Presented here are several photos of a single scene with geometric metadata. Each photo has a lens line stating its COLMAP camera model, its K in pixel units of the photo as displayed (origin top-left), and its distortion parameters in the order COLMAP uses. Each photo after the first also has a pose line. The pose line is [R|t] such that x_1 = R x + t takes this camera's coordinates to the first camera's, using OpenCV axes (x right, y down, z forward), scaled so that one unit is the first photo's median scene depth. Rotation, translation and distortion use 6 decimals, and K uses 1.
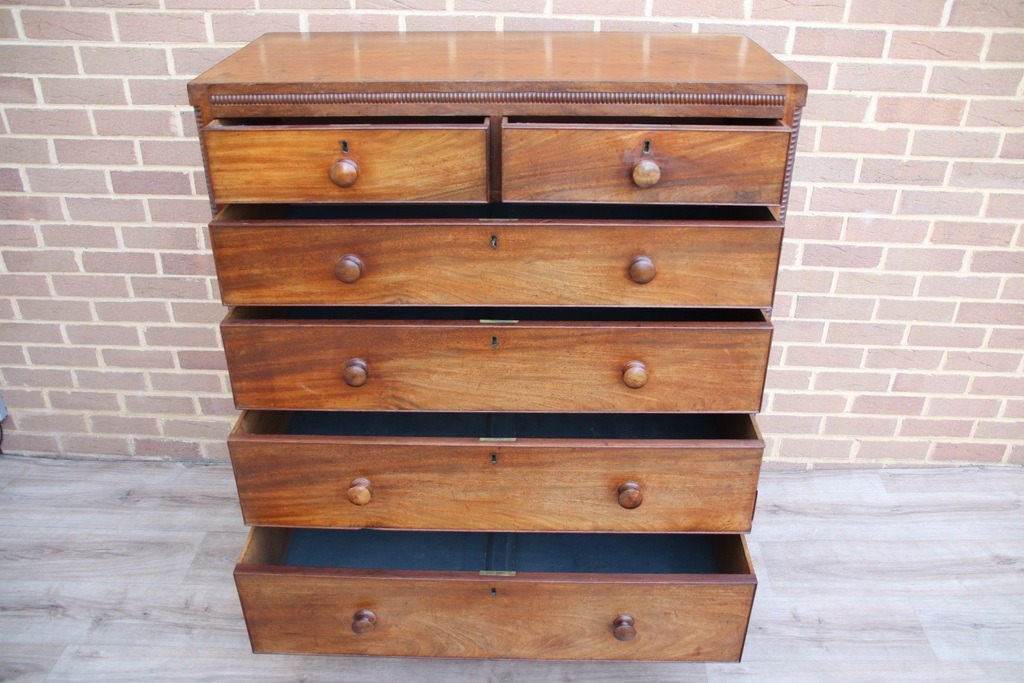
lens RADIAL K [[859.5, 0, 512.1], [0, 859.5, 349.0], [0, 0, 1]] dist [-0.136875, 0.144718]
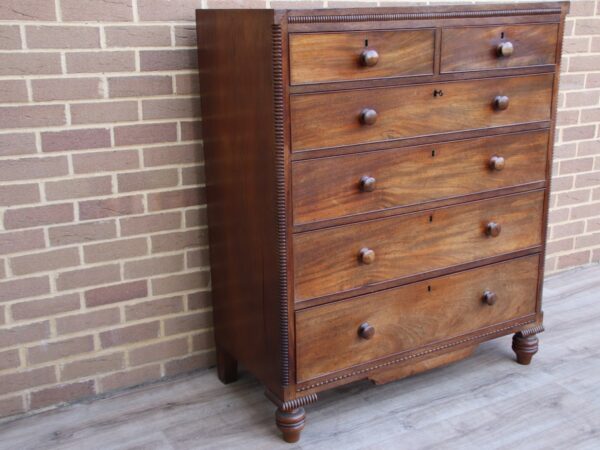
lens RADIAL K [[742.9, 0, 297.0], [0, 742.9, 234.1], [0, 0, 1]] dist [-0.017705, 0.271652]
pose [[0.858175, -0.161482, 0.487297, -0.703450], [0.265987, 0.951752, -0.153035, 0.179096], [-0.439074, 0.260946, 0.859722, -0.021891]]
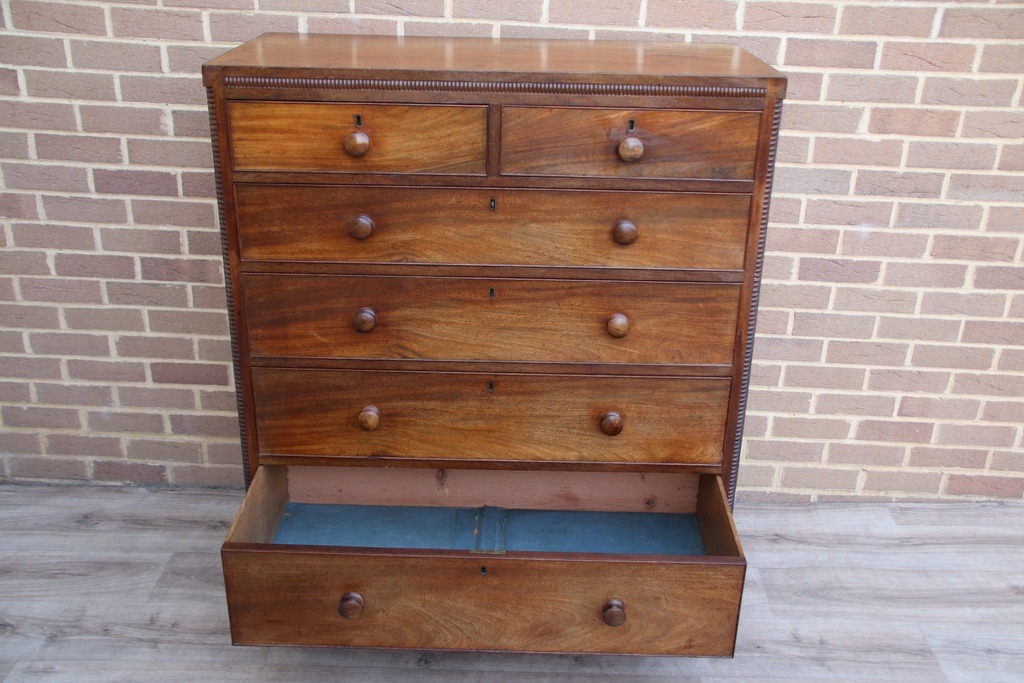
lens RADIAL K [[1008.7, 0, 513.8], [0, 1008.7, 351.3], [0, 0, 1]] dist [-0.071853, 0.238855]
pose [[0.999690, 0.016353, 0.018781, -0.009308], [-0.014383, 0.994824, -0.100585, 0.108670], [-0.020329, 0.100284, 0.994751, -0.151169]]
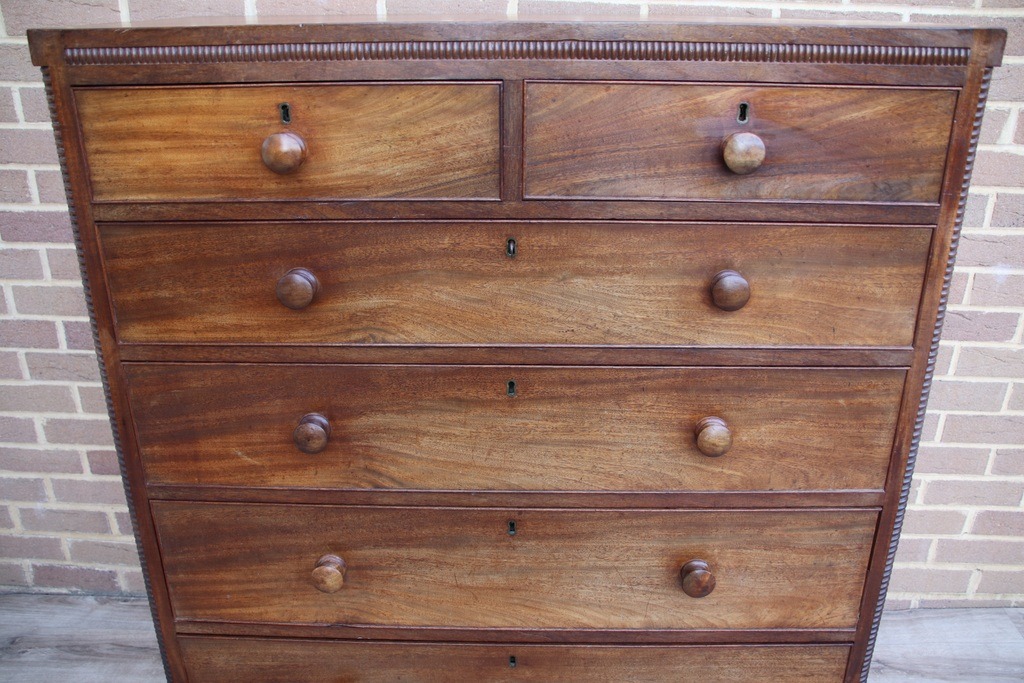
lens RADIAL K [[855.2, 0, 513.7], [0, 855.2, 350.9], [0, 0, 1]] dist [-0.150994, 0.142253]
pose [[0.999998, 0.002055, 0.000183, -0.012063], [-0.002020, 0.993343, -0.115177, -0.002141], [-0.000418, 0.115176, 0.993345, 0.273963]]
